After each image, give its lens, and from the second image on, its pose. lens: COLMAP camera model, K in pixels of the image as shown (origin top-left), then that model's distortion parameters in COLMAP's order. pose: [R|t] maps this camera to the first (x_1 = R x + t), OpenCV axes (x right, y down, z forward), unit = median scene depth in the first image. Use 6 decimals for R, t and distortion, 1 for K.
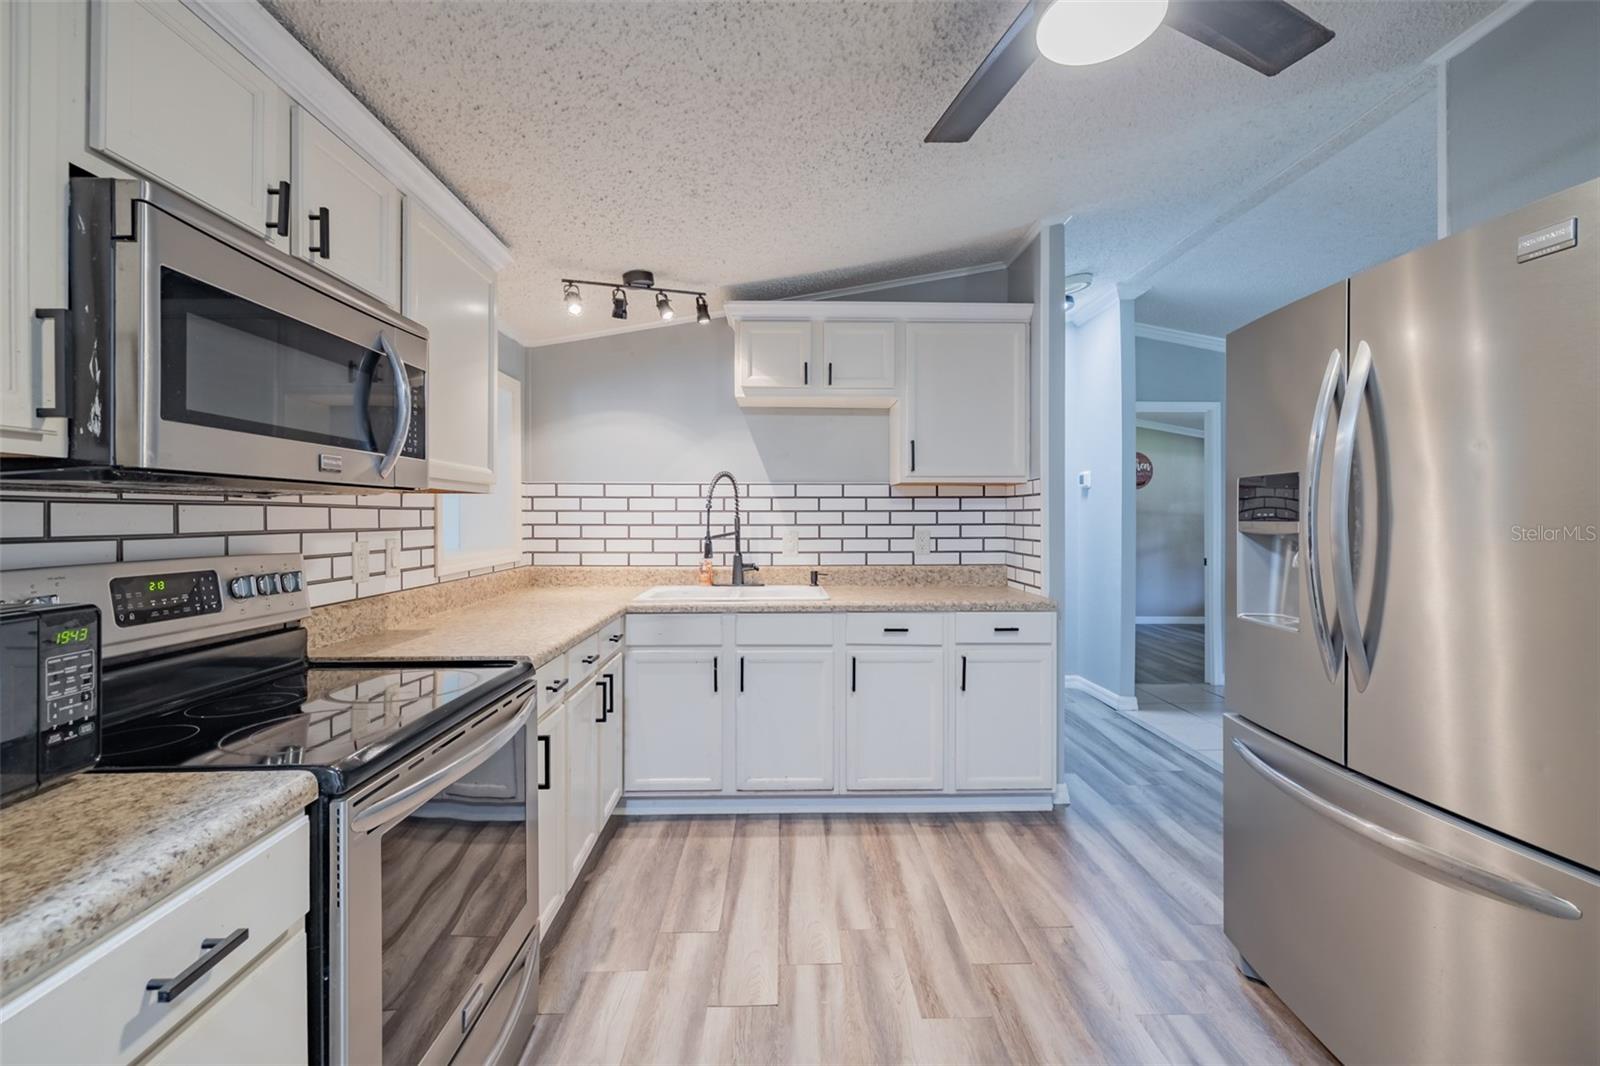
lens RADIAL K [[690.1, 0, 787.4], [0, 690.1, 527.3], [0, 0, 1]] dist [-0.001960, -0.000163]
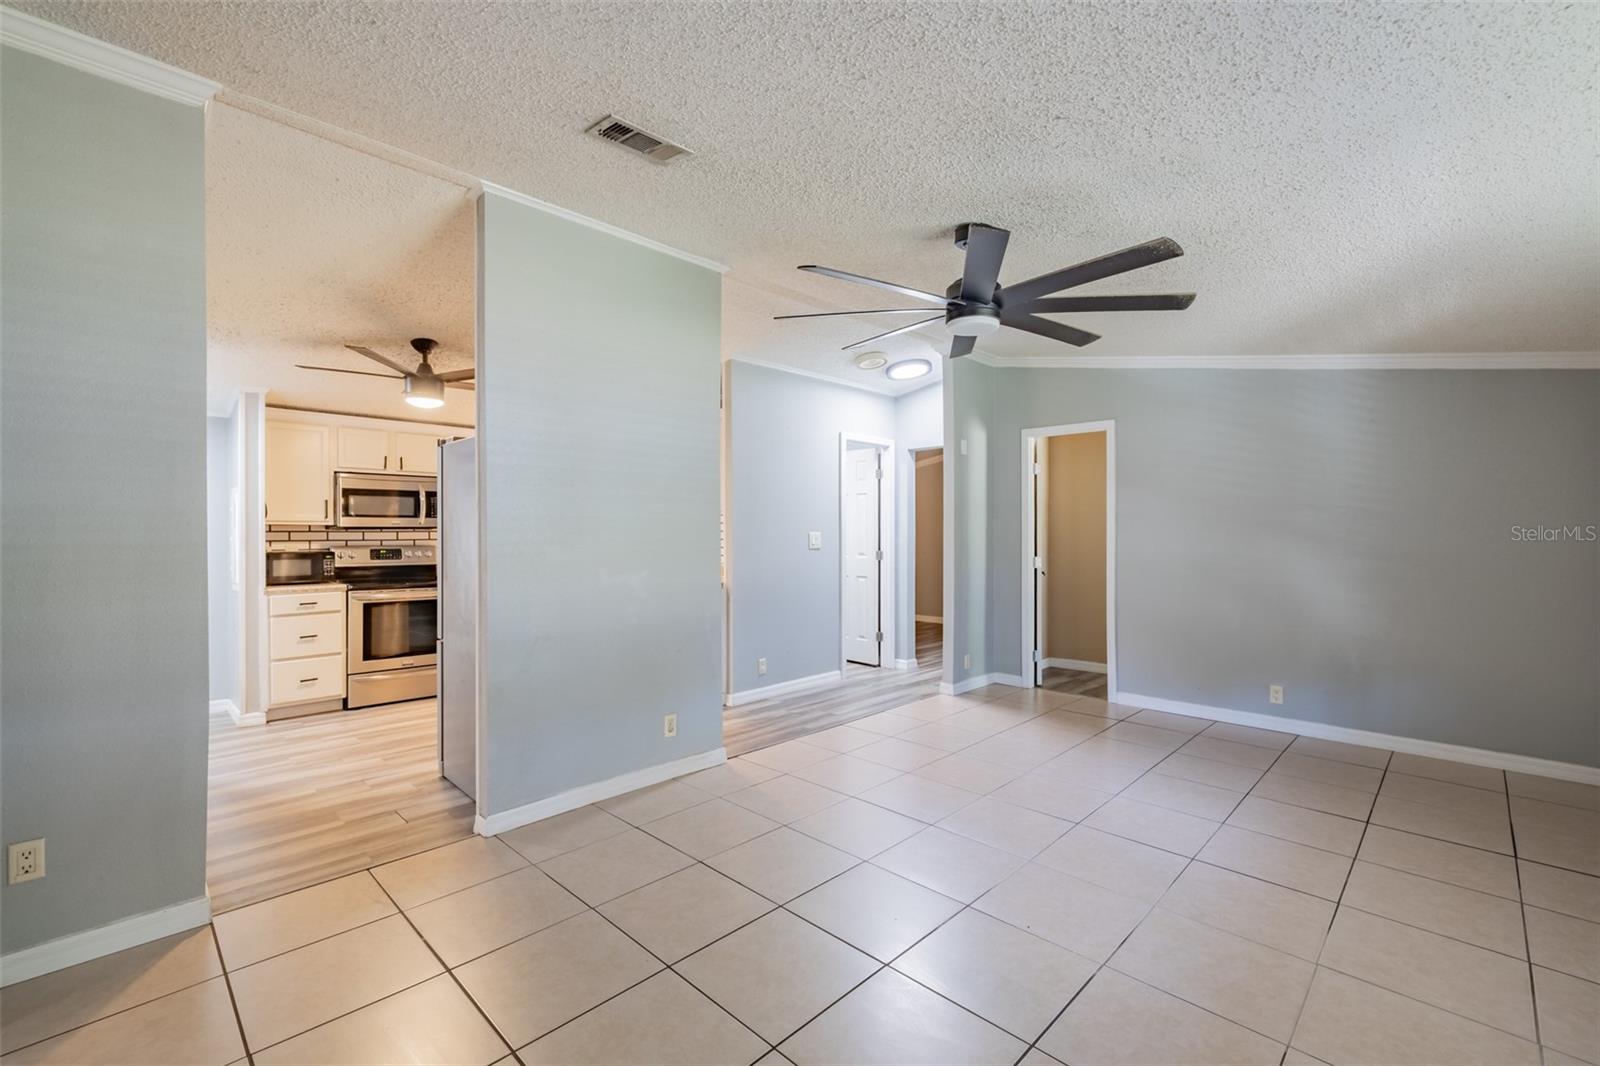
lens RADIAL K [[690.1, 0, 790.2], [0, 690.1, 555.1], [0, 0, 1]] dist [-0.001960, -0.000163]
pose [[0.695307, 0.030658, -0.718059, 2.627803], [-0.012408, 0.999453, 0.030657, -0.037441], [0.718606, -0.012407, 0.695307, -0.103711]]
